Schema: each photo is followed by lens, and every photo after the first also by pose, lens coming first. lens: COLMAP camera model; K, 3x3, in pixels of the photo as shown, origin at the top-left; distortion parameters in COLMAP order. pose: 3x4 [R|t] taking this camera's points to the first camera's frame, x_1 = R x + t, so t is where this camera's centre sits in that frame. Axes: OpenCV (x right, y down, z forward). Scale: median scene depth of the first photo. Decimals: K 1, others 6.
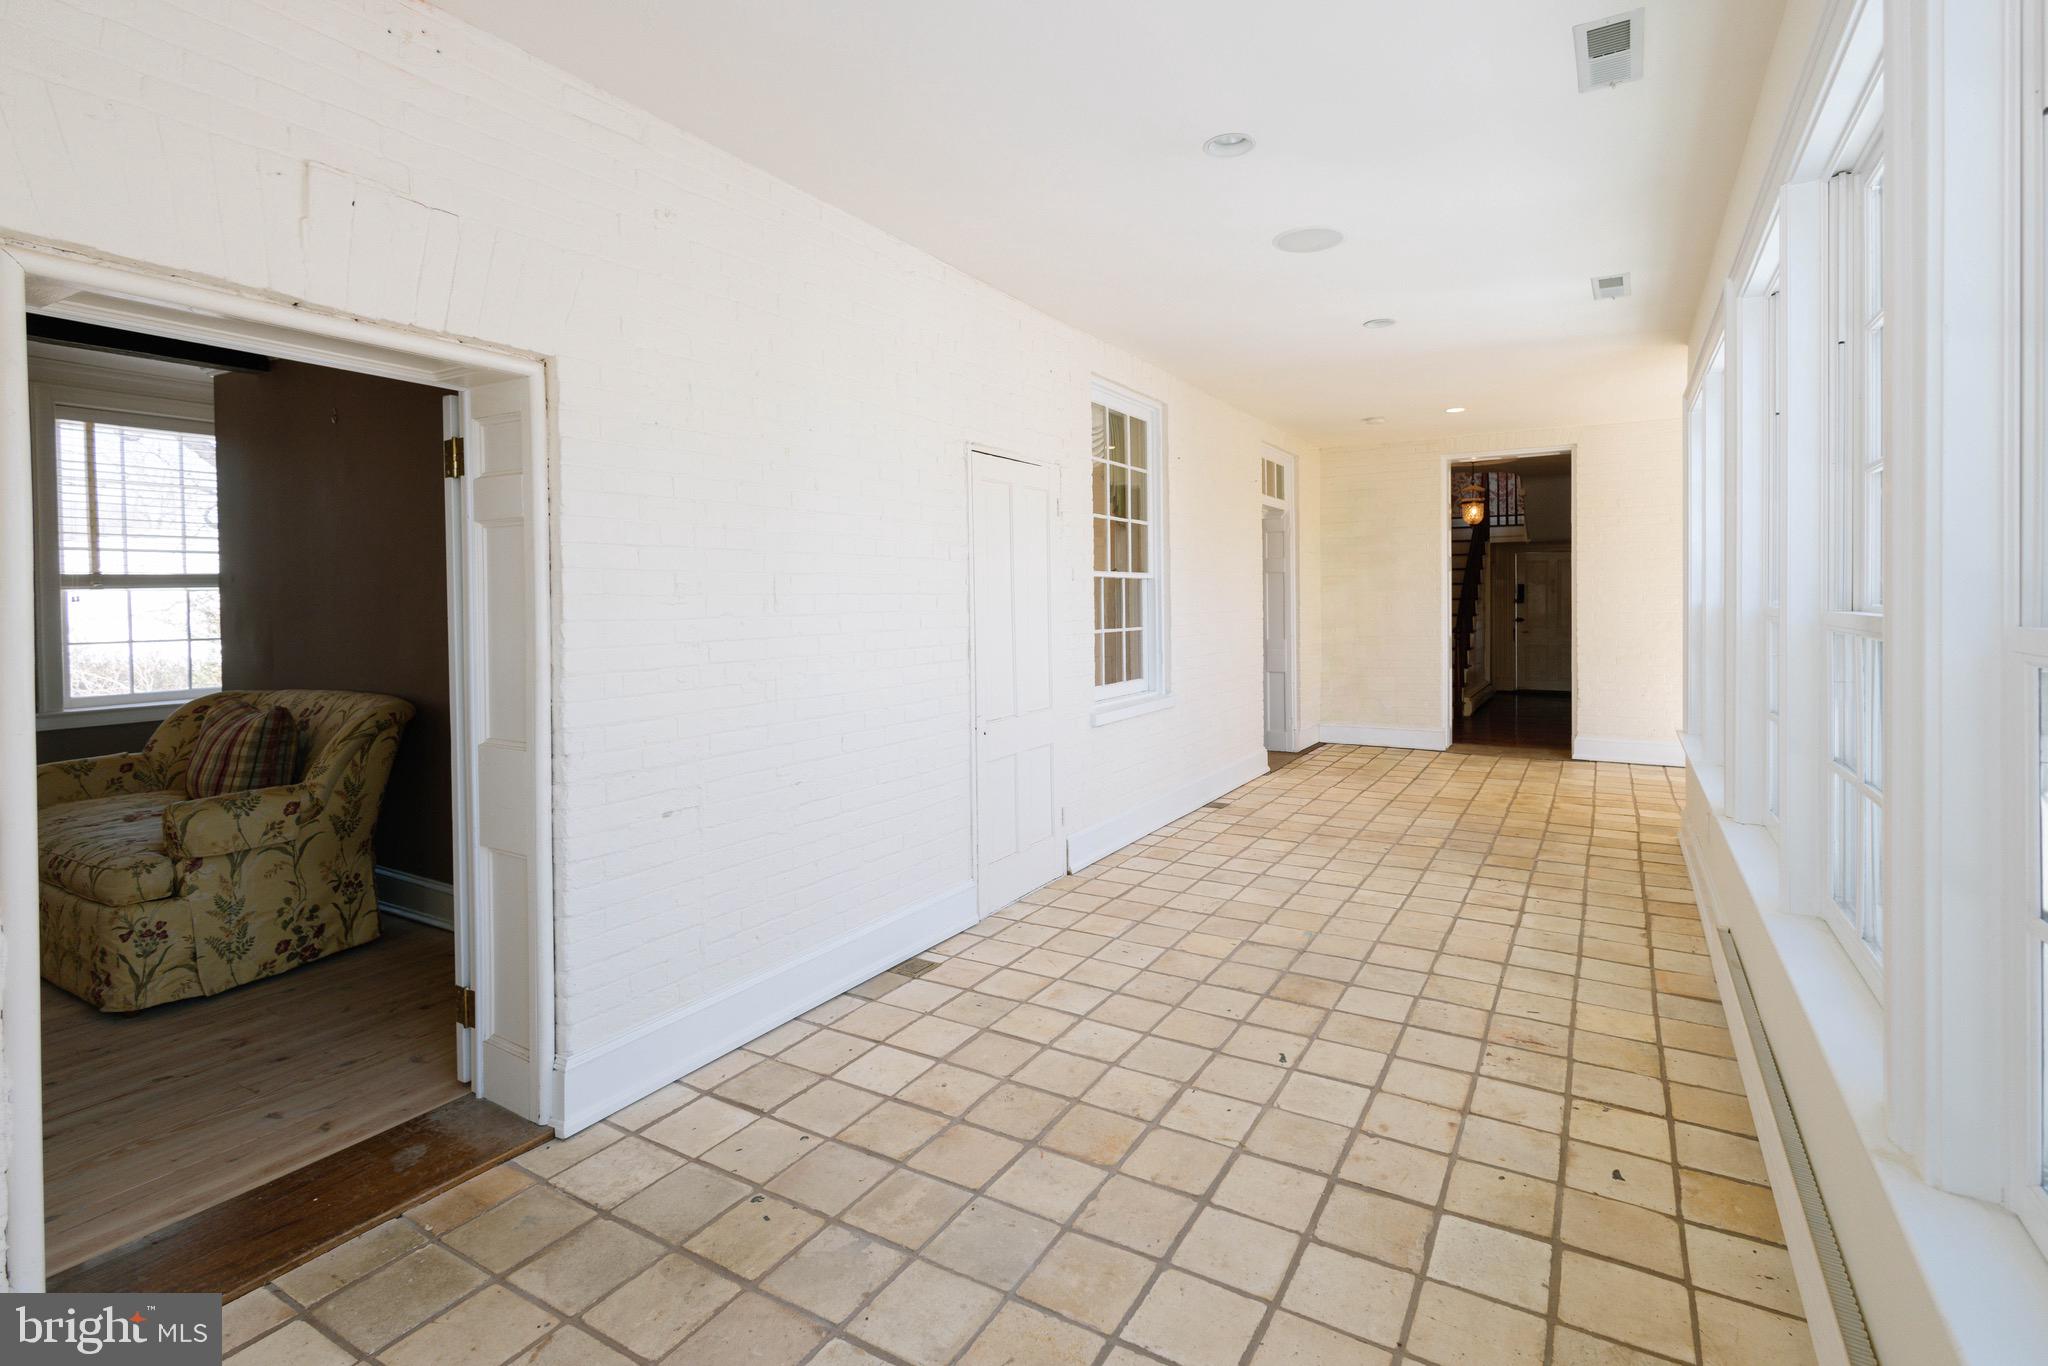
lens RADIAL K [[990.5, 0, 1000.3], [0, 990.5, 648.8], [0, 0, 1]] dist [0.022171, 0.000305]
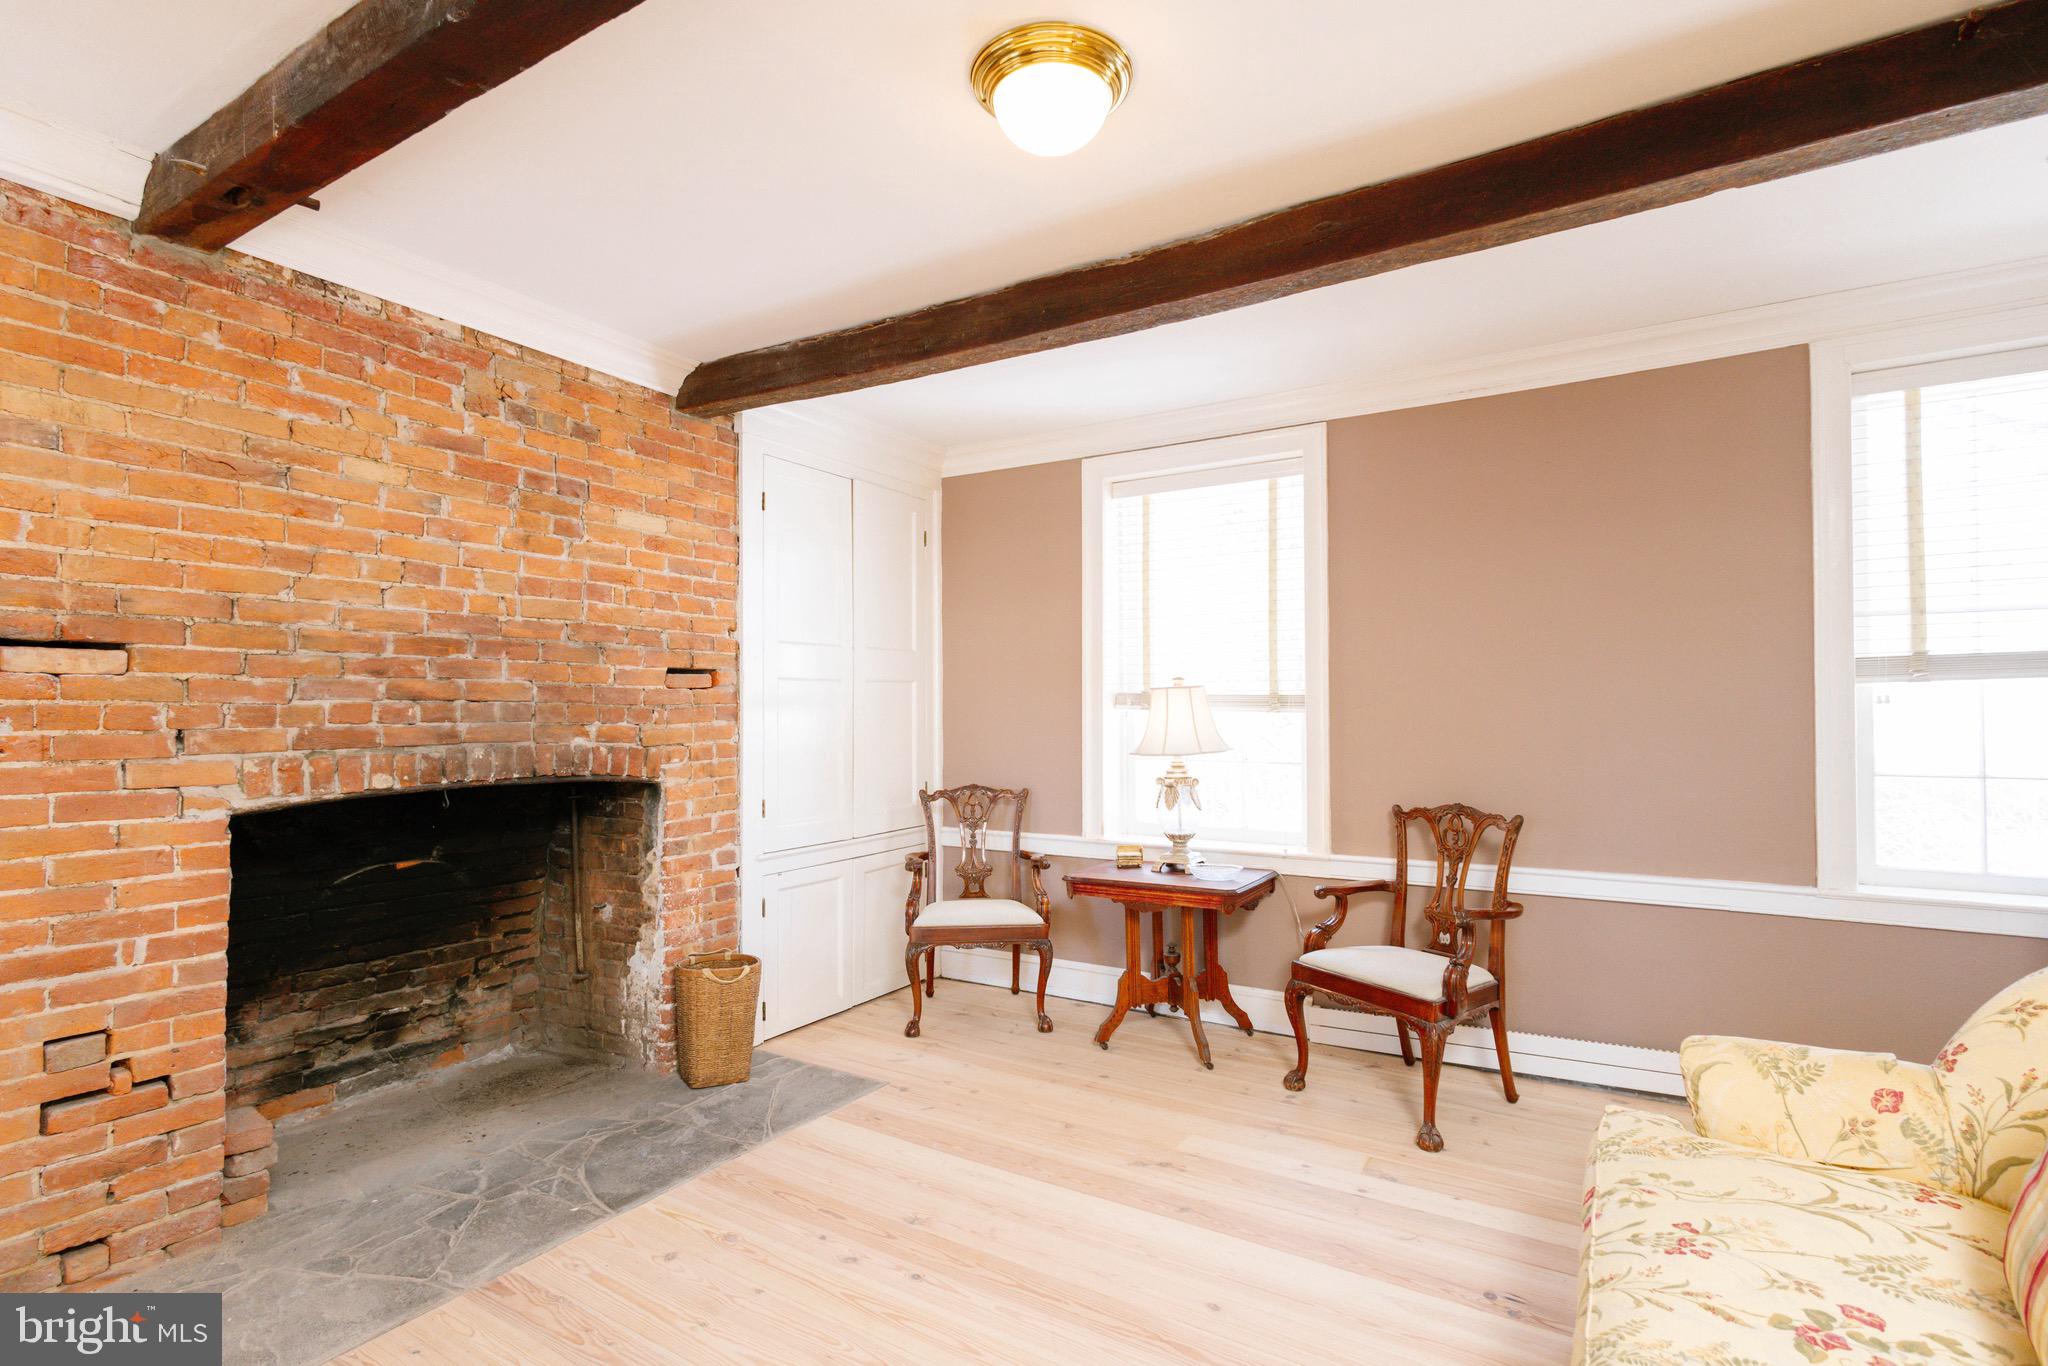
lens RADIAL K [[951.4, 0, 1024.0], [0, 951.4, 683.0], [0, 0, 1]] dist [0.004244, -0.000565]
pose [[0.013020, -0.013608, -0.999823, -0.375498], [-0.042236, 0.999007, -0.014147, -0.030280], [0.999023, 0.042413, 0.012432, 0.501762]]
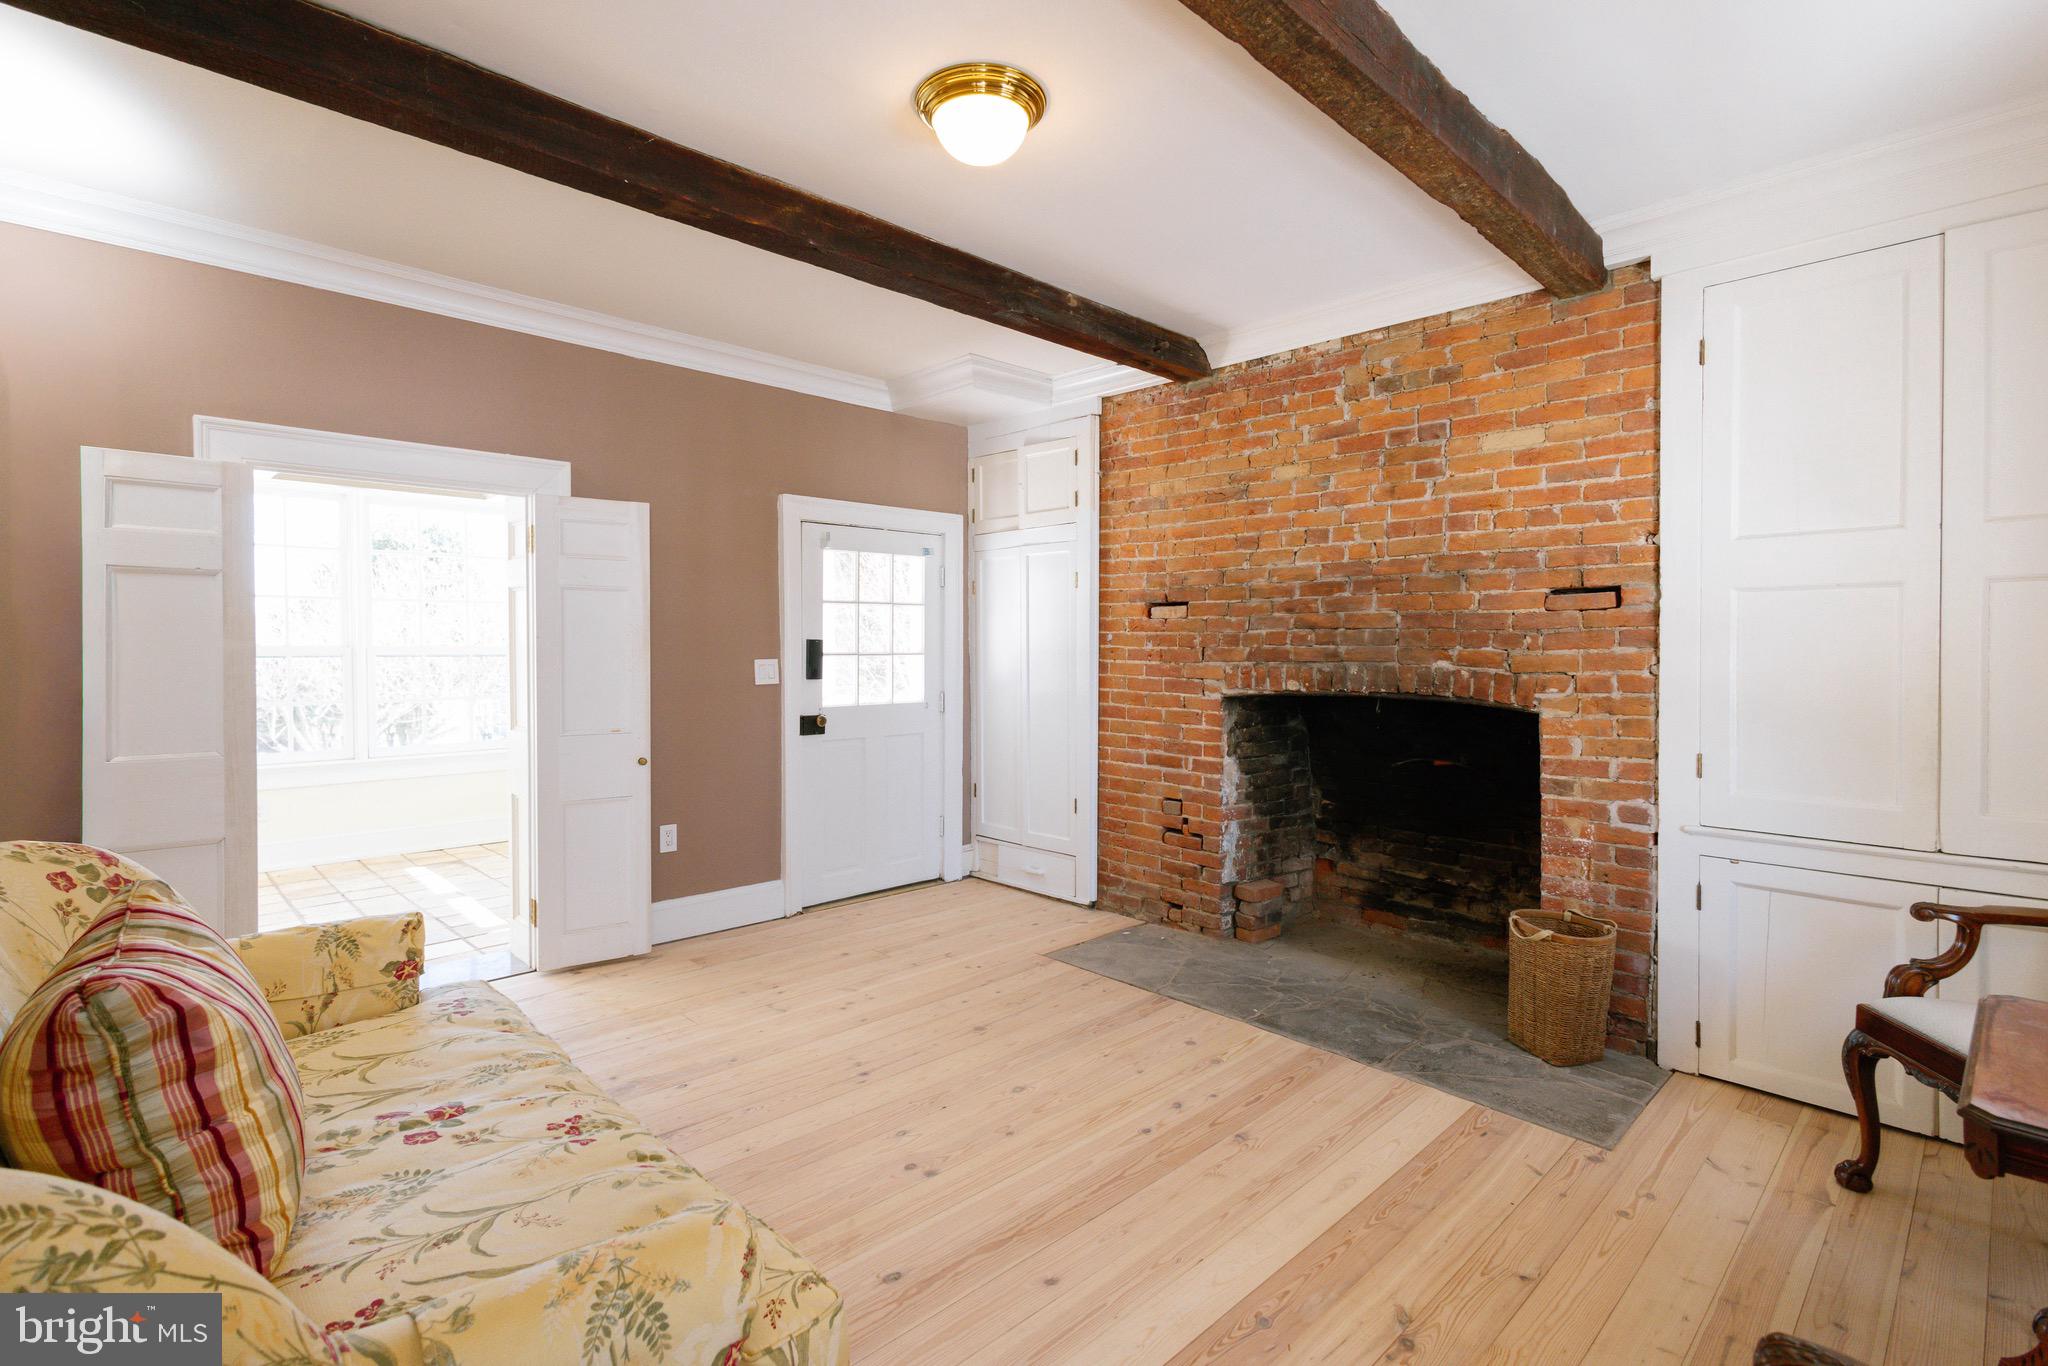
lens RADIAL K [[990.5, 0, 1000.3], [0, 990.5, 648.8], [0, 0, 1]] dist [0.022171, 0.000305]
pose [[-0.969565, 0.011083, 0.244583, -0.832431], [0.021797, 0.998916, 0.041139, -0.034975], [-0.243862, 0.045218, -0.968755, 0.939233]]
